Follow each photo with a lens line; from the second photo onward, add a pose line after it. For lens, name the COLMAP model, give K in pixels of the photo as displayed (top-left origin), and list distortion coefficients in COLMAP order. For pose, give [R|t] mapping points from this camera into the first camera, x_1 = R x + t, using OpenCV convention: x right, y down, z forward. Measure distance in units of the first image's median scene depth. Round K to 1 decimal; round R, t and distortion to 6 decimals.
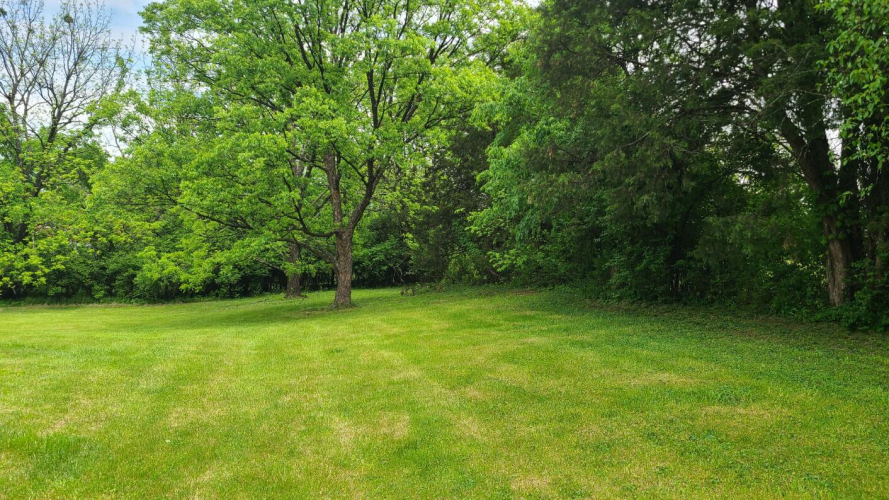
lens RADIAL K [[648.9, 0, 444.5], [0, 648.9, 250.0], [0, 0, 1]] dist [0.098508, -0.102035]
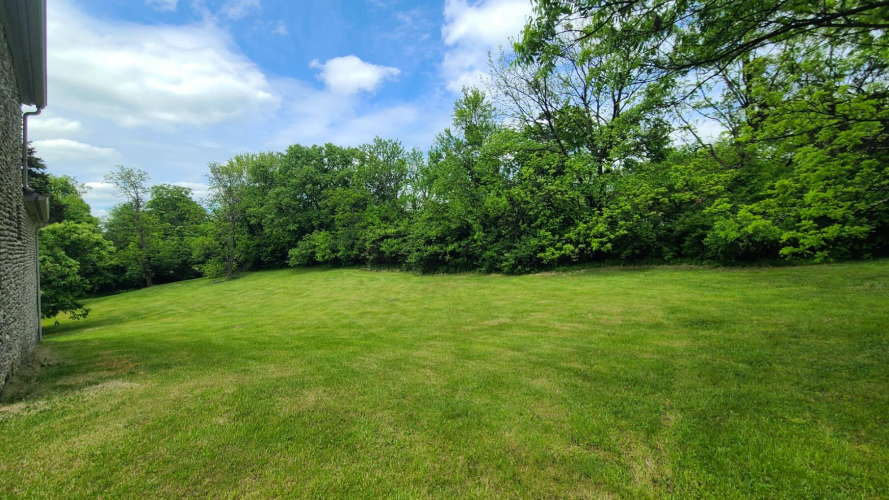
lens RADIAL K [[365.6, 0, 444.5], [0, 365.6, 250.0], [0, 0, 1]] dist [-0.000062, -0.000161]
pose [[0.484060, -0.026743, -0.874626, -0.203599], [0.094477, 0.995287, 0.021856, 0.013283], [0.869920, -0.093212, 0.484305, 0.444372]]
